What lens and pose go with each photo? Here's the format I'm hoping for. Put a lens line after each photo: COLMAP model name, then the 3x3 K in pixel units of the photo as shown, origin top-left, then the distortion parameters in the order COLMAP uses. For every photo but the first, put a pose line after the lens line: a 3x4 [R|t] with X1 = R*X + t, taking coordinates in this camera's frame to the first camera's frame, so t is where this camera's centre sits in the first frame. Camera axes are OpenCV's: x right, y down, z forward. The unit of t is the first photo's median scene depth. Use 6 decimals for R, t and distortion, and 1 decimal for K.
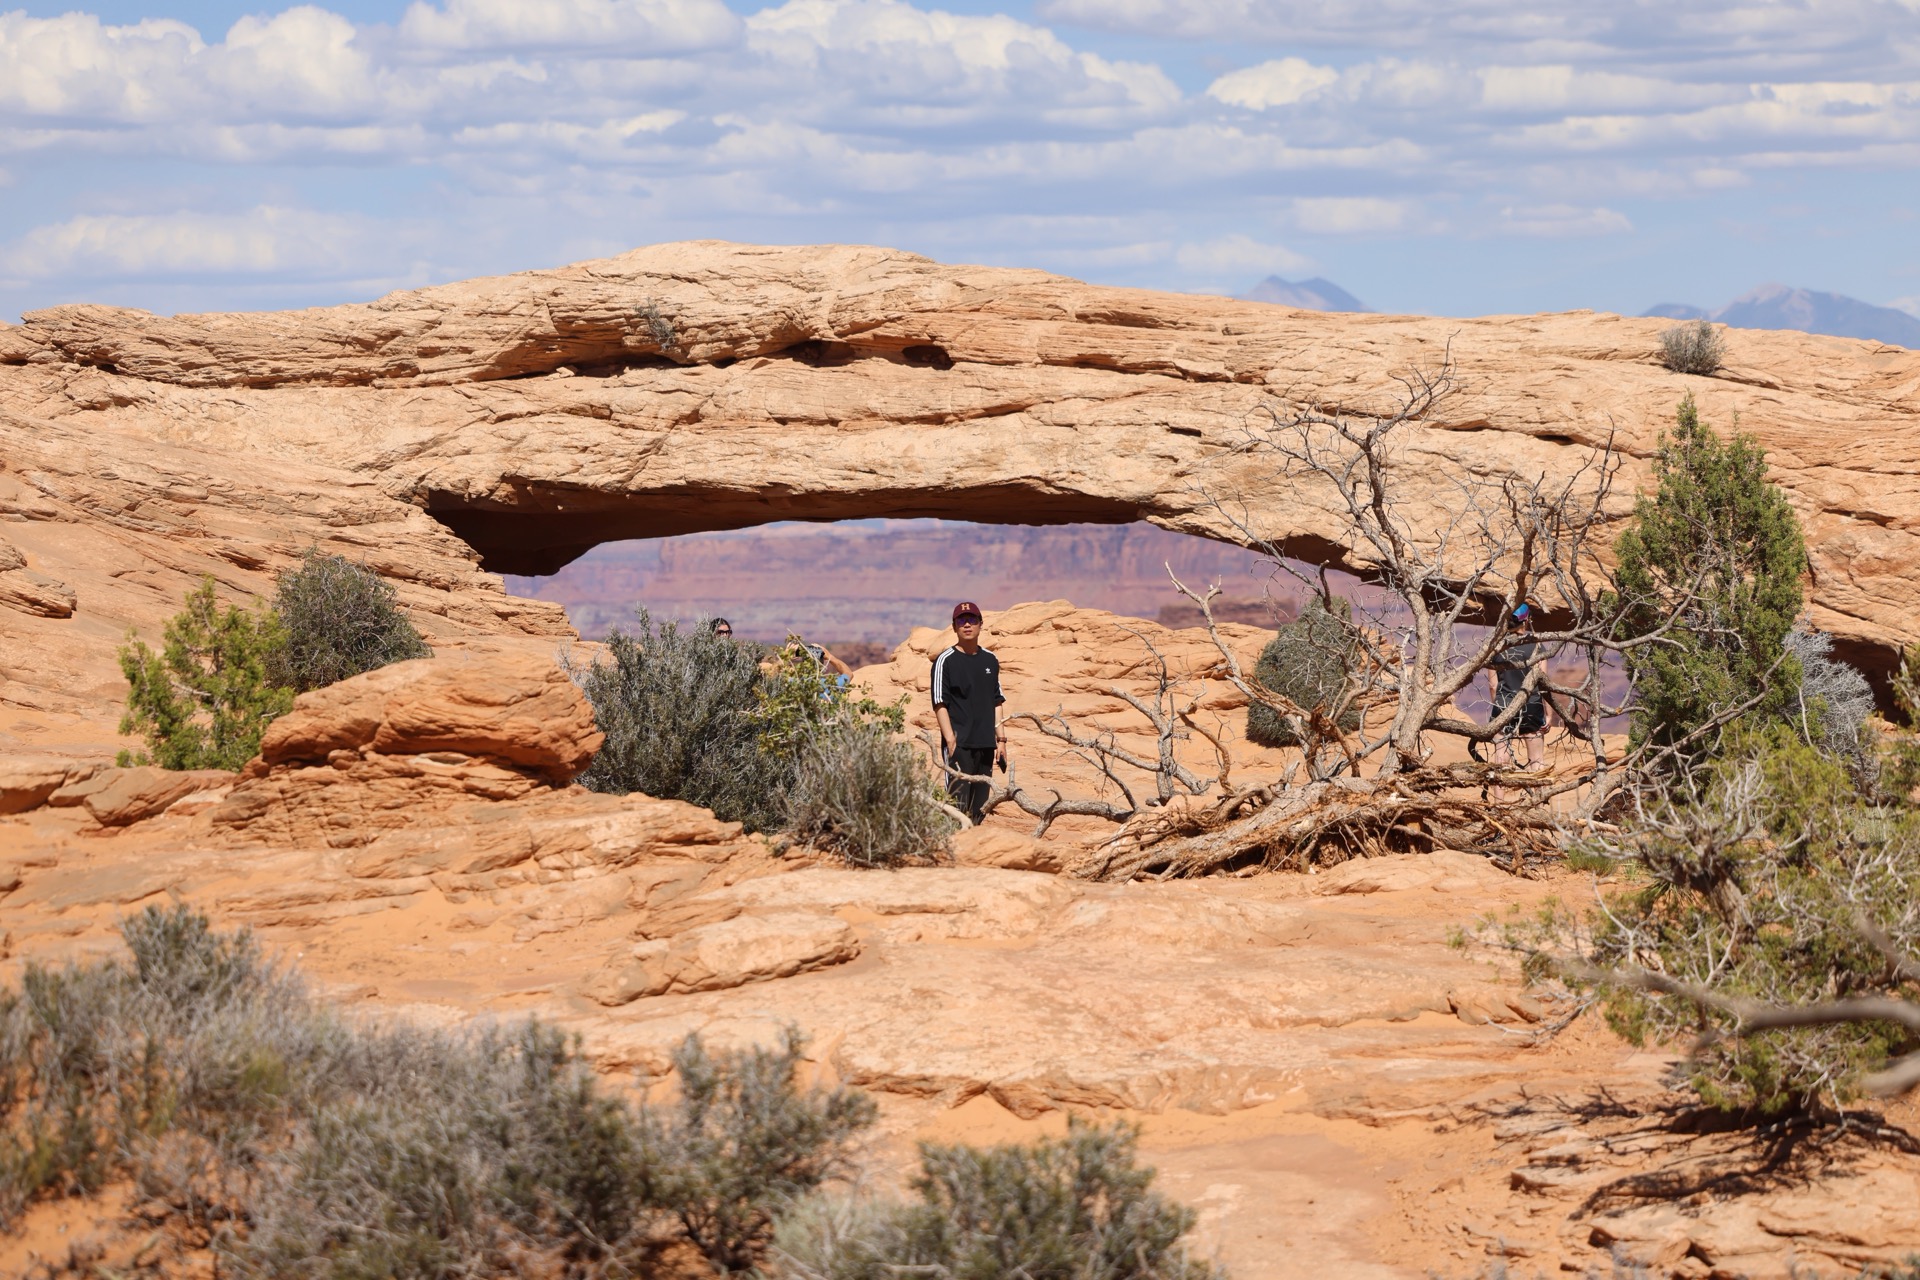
lens RADIAL K [[6228.5, 0, 957.5], [0, 6228.5, 637.3], [0, 0, 1]] dist [0.355072, 0.000000]
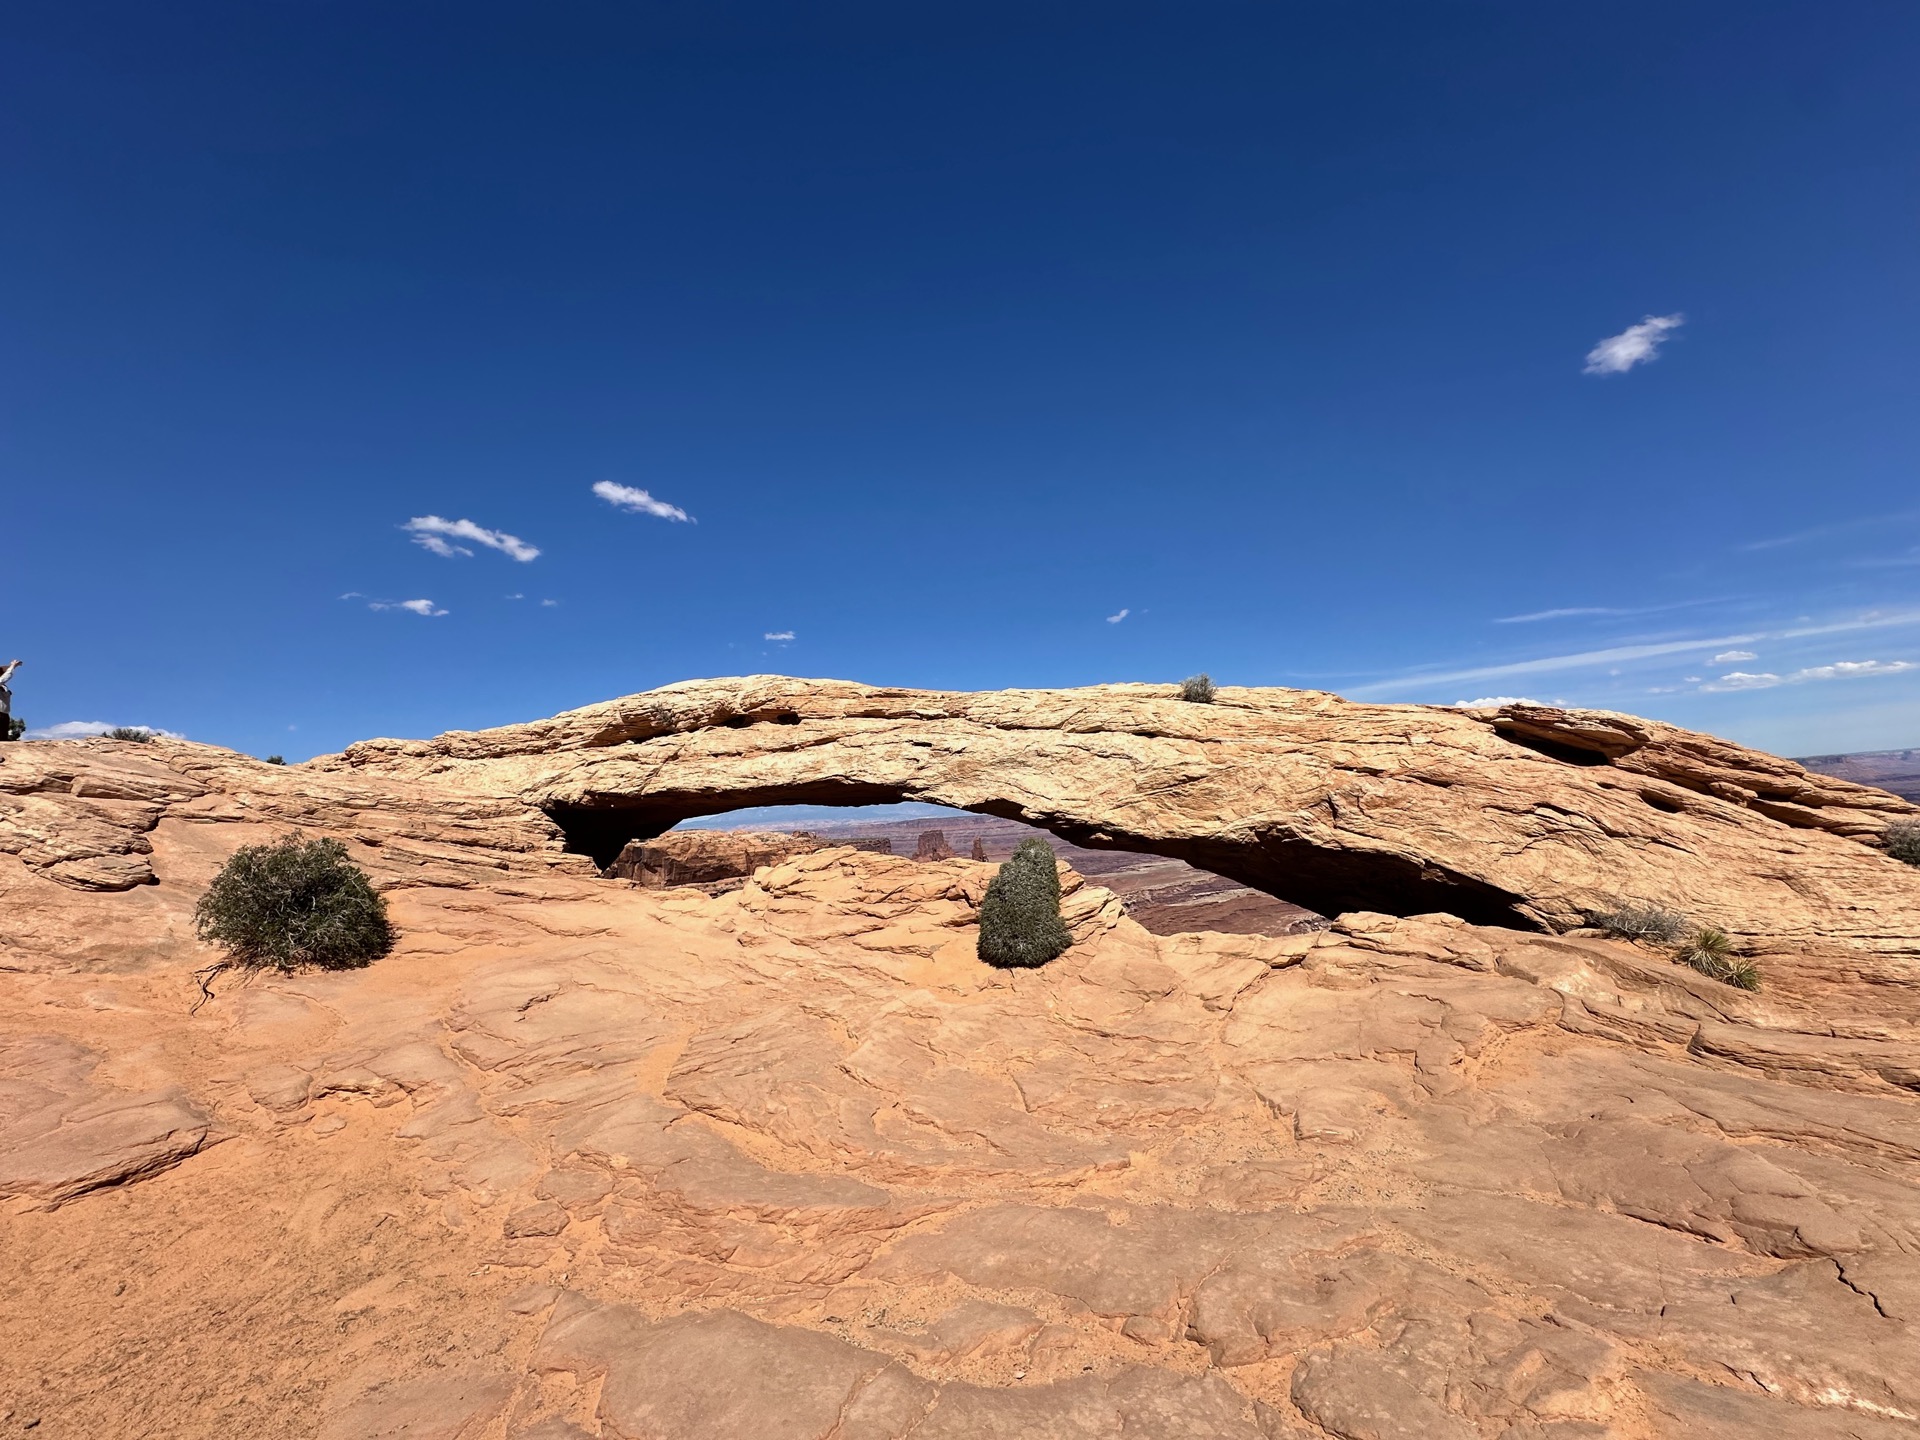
lens RADIAL K [[768.7, 0, 961.2], [0, 768.7, 720.3], [0, 0, 1]] dist [-0.001990, 0.000024]
pose [[0.995951, -0.029700, 0.084854, 0.028608], [0.041895, 0.988432, -0.145763, -0.007550], [-0.079543, 0.148727, 0.985674, 0.769458]]
